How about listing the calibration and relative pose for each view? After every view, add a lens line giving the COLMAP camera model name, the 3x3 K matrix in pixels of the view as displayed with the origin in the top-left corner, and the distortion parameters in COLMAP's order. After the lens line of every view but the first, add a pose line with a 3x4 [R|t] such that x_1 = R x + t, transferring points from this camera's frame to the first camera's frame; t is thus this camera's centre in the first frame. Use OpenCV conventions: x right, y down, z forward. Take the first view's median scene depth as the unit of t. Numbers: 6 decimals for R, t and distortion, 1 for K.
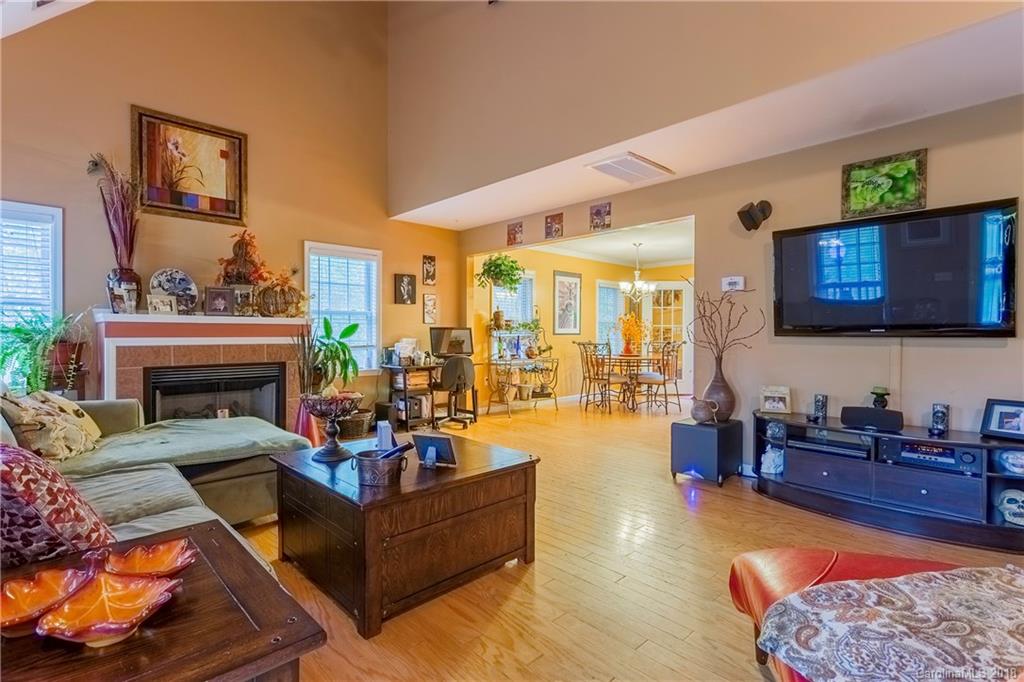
lens RADIAL K [[485.6, 0, 511.3], [0, 485.6, 332.2], [0, 0, 1]] dist [0.001276, -0.000031]
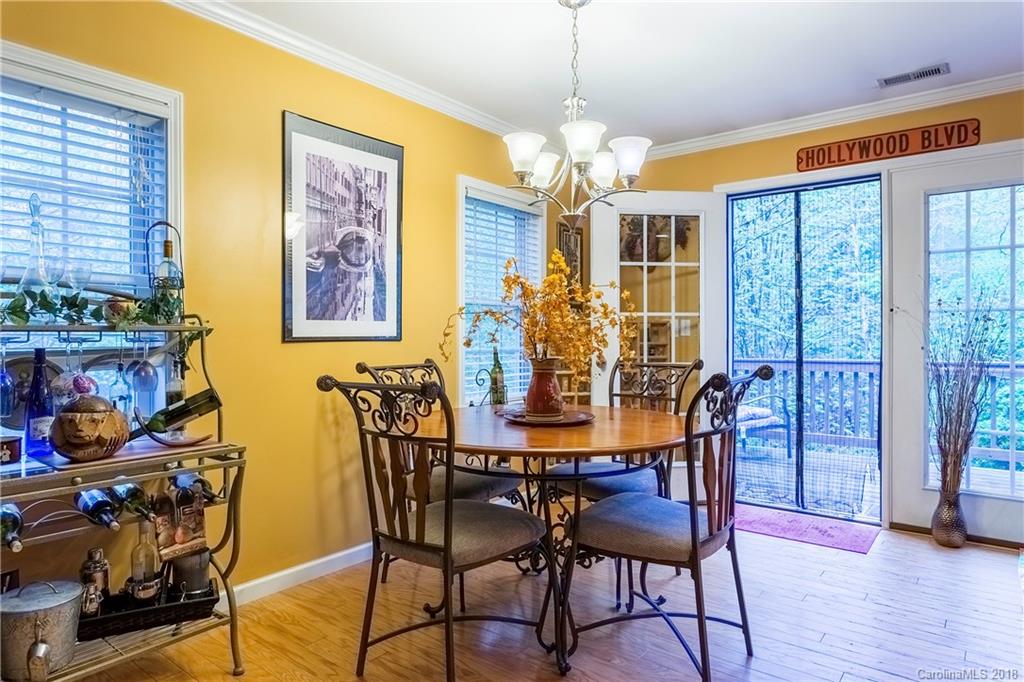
lens RADIAL K [[633.8, 0, 512.0], [0, 633.8, 341.0], [0, 0, 1]] dist [-0.001808, -0.000145]
pose [[0.989748, -0.007966, 0.142601, 0.157051], [0.006491, 0.999921, 0.010809, 0.000914], [-0.142676, -0.009772, 0.989721, 0.594185]]
